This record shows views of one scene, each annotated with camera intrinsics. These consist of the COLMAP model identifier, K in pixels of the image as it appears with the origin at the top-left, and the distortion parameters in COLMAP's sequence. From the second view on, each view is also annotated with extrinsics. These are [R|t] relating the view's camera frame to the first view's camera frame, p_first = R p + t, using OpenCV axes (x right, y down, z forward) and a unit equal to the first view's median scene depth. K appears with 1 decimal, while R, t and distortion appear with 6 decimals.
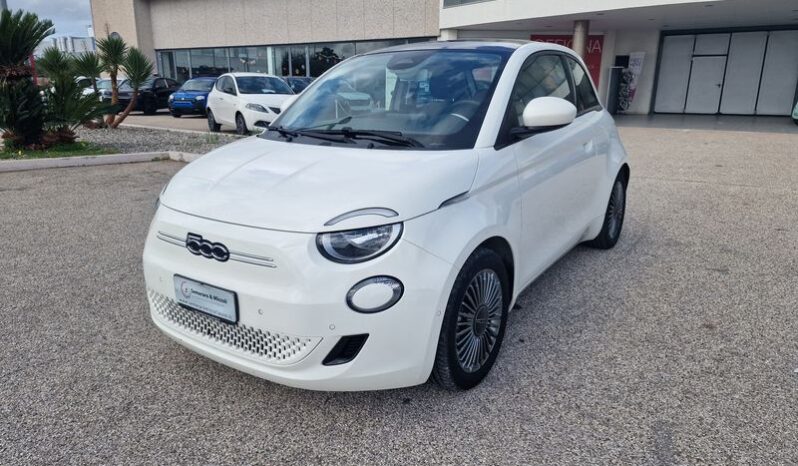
lens RADIAL K [[533.6, 0, 401.9], [0, 533.6, 227.0], [0, 0, 1]] dist [0.078047, -0.069503]
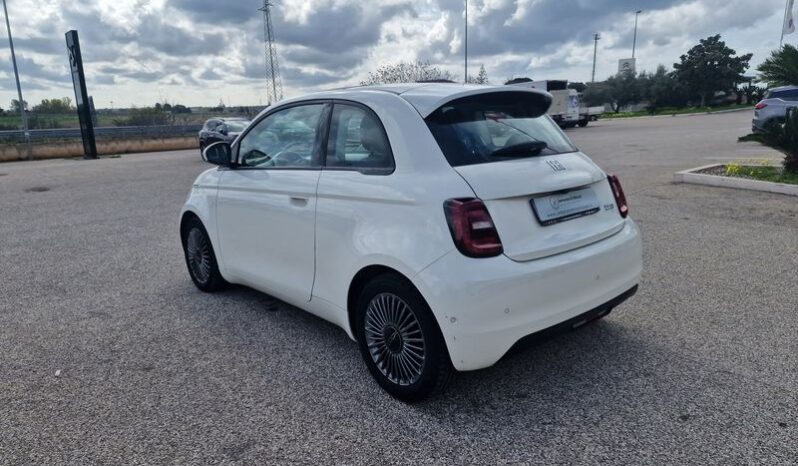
lens RADIAL K [[533.6, 0, 397.6], [0, 533.6, 233.0], [0, 0, 1]] dist [0.078047, -0.069503]
pose [[-0.250349, 0.221247, -0.942537, 1.527513], [-0.223692, 0.933978, 0.278653, -0.511064], [0.941959, 0.280599, -0.184329, 1.751252]]
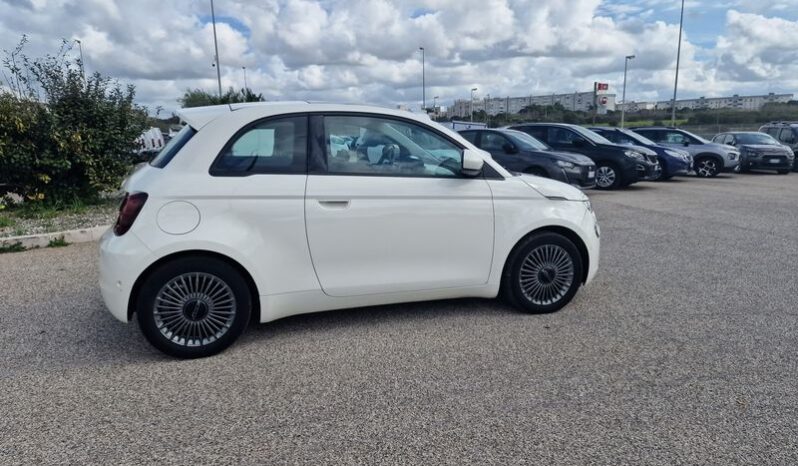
lens RADIAL K [[533.6, 0, 401.6], [0, 533.6, 233.5], [0, 0, 1]] dist [0.078047, -0.069503]
pose [[-0.790308, -0.102455, 0.604082, -0.971385], [0.173586, 0.908085, 0.381115, -0.679323], [-0.587606, 0.406059, -0.699883, 2.469595]]
